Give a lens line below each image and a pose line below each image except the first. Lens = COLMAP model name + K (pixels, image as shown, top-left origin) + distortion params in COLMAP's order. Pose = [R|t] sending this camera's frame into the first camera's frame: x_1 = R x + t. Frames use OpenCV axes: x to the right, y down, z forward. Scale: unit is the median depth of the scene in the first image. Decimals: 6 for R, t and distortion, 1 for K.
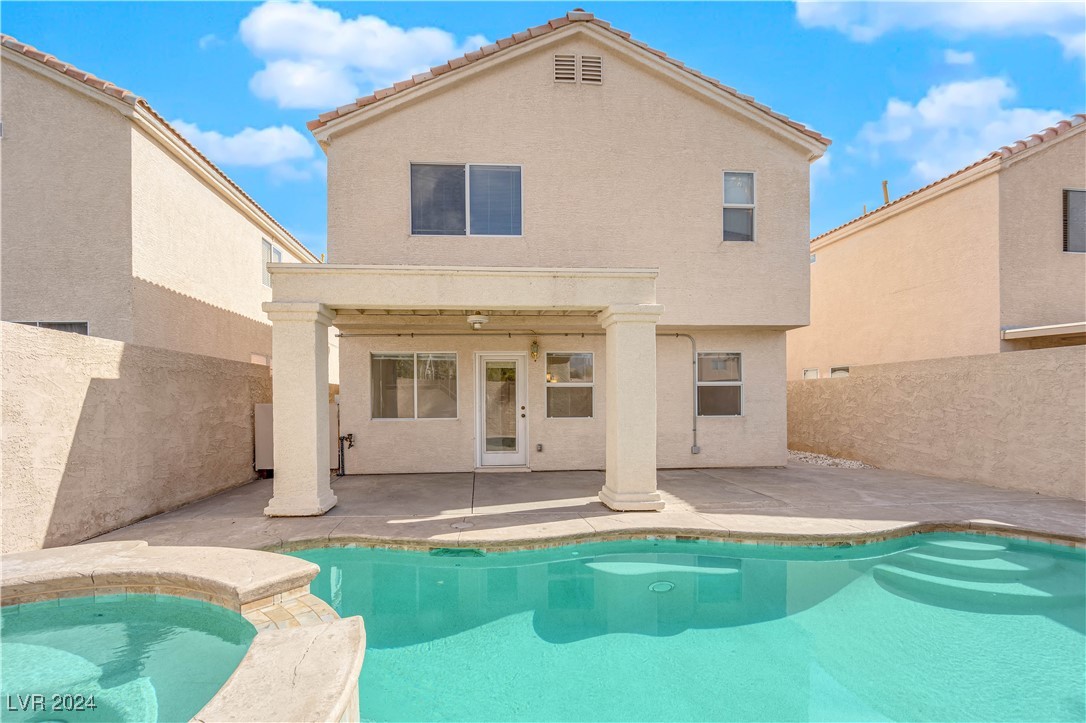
lens RADIAL K [[458.5, 0, 503.4], [0, 458.5, 403.6], [0, 0, 1]] dist [-0.007282, -0.002705]
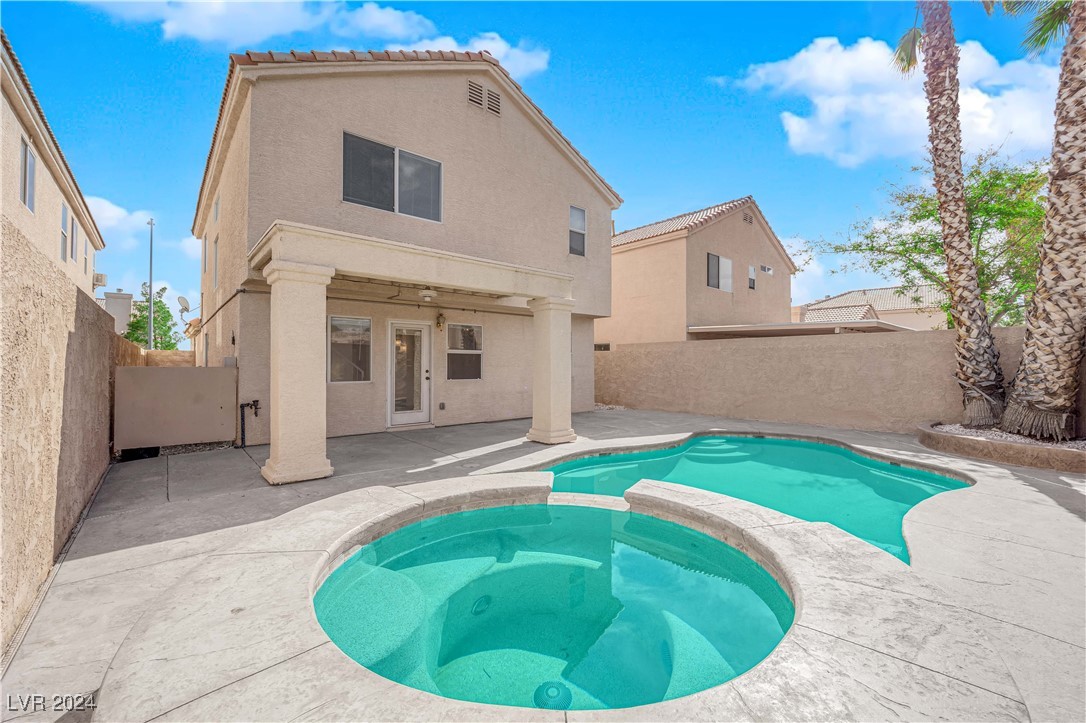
lens RADIAL K [[458.5, 0, 531.9], [0, 458.5, 360.7], [0, 0, 1]] dist [-0.007282, -0.002705]
pose [[0.797654, 0.013178, 0.602972, -0.473575], [-0.001338, 0.999797, -0.020081, 0.006098], [-0.603114, 0.015211, 0.797510, -0.059233]]
